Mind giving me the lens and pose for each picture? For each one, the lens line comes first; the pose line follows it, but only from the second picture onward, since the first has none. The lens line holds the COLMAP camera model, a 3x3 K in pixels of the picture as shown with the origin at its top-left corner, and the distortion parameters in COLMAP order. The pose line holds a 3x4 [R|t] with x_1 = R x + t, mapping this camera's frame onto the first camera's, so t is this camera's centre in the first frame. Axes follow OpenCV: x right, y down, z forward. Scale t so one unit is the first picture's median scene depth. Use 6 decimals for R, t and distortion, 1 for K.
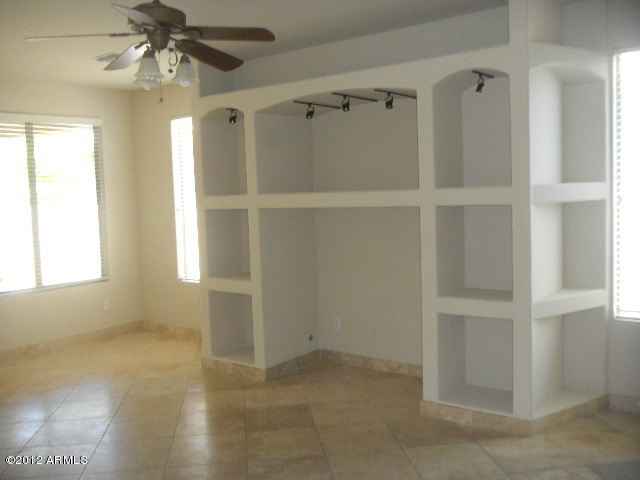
lens RADIAL K [[637.0, 0, 318.6], [0, 637.0, 241.4], [0, 0, 1]] dist [-0.010662, 0.000000]
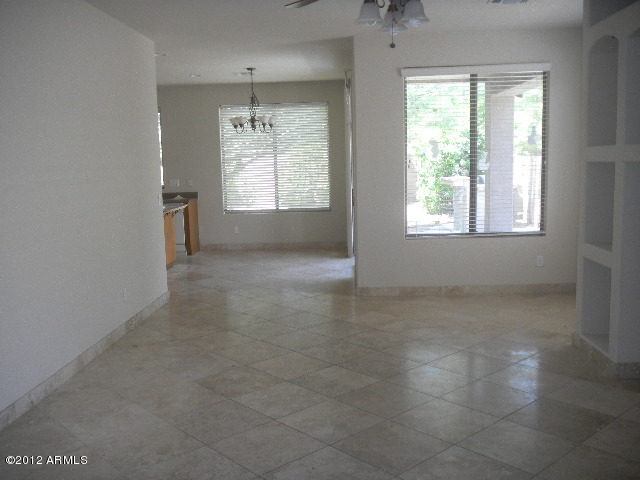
lens RADIAL K [[637.0, 0, 319.8], [0, 637.0, 239.1], [0, 0, 1]] dist [-0.010662, 0.000000]
pose [[0.588627, 0.117226, -0.799860, 0.259683], [-0.057447, 0.992995, 0.103255, -0.012952], [0.806361, -0.014829, 0.591238, 0.183703]]
